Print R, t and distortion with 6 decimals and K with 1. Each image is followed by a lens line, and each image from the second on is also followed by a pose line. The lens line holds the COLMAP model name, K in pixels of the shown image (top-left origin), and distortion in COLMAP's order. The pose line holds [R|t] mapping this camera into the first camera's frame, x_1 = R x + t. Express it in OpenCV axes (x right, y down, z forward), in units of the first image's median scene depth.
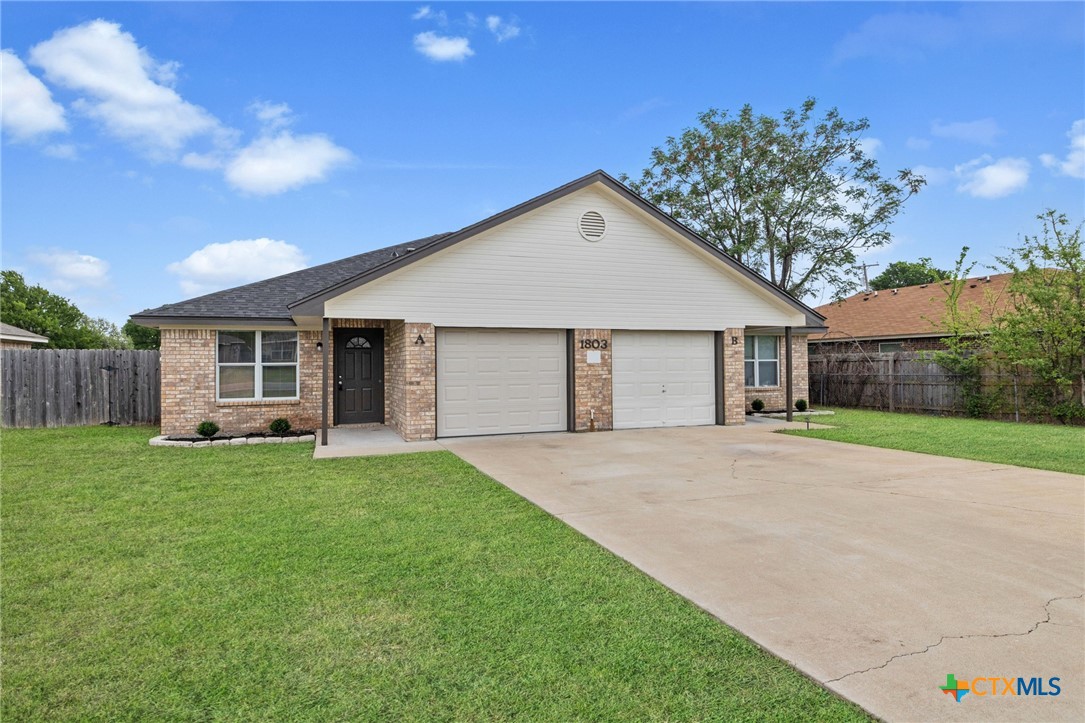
lens RADIAL K [[596.7, 0, 539.2], [0, 596.7, 360.6], [0, 0, 1]] dist [0.003628, 0.001095]
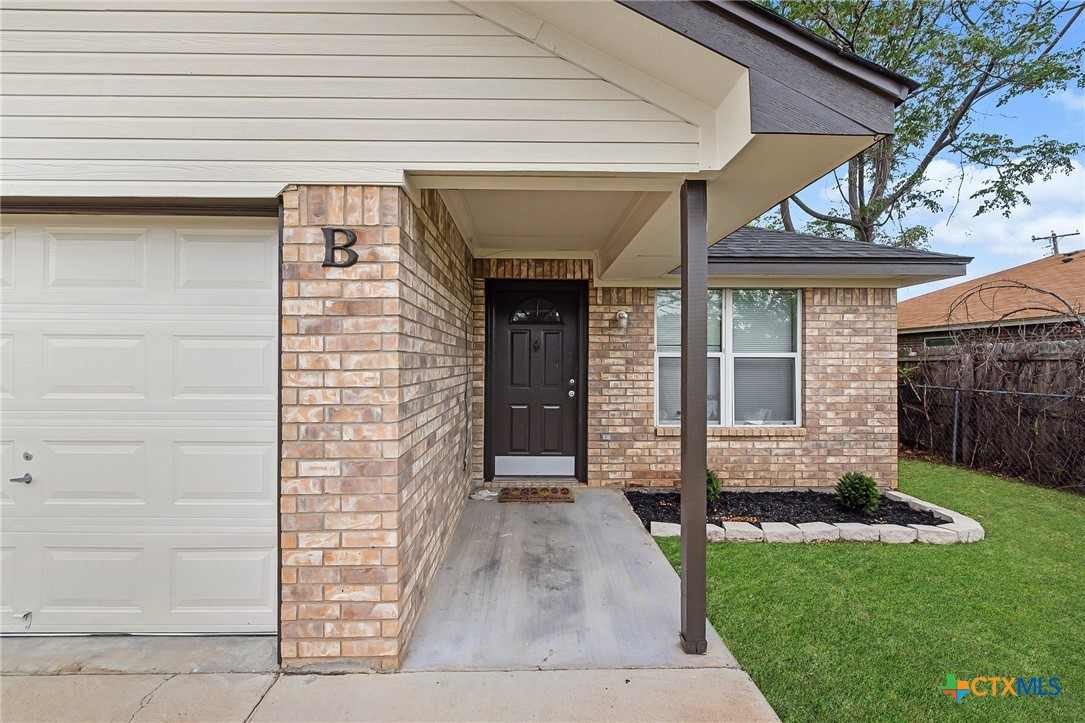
lens RADIAL K [[460.7, 0, 538.8], [0, 460.7, 358.0], [0, 0, 1]] dist [0.005029, 0.000602]
pose [[0.946538, 0.009688, -0.322446, 0.480882], [-0.009437, 0.999953, 0.002339, 0.002939], [0.322454, 0.000829, 0.946585, 0.954559]]
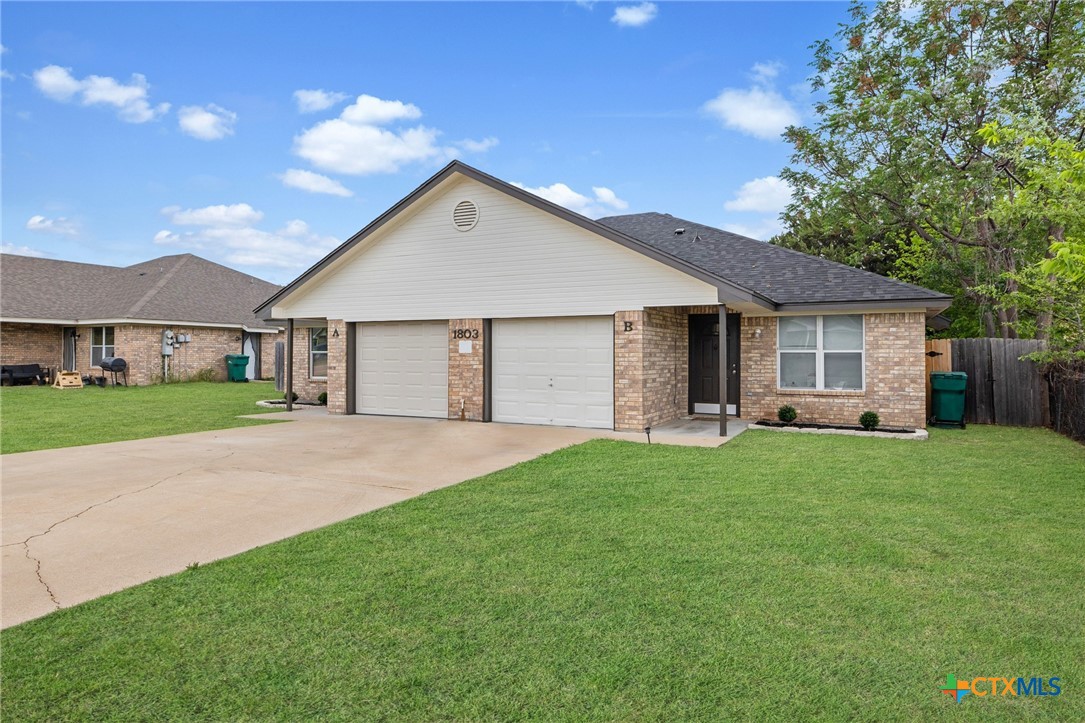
lens RADIAL K [[650.7, 0, 543.5], [0, 650.7, 353.6], [0, 0, 1]] dist [0.005088, 0.002618]
pose [[0.687343, 0.007598, -0.726293, 0.966061], [-0.003107, 0.999967, 0.007521, -0.003249], [0.726326, -0.002913, 0.687344, 0.343445]]
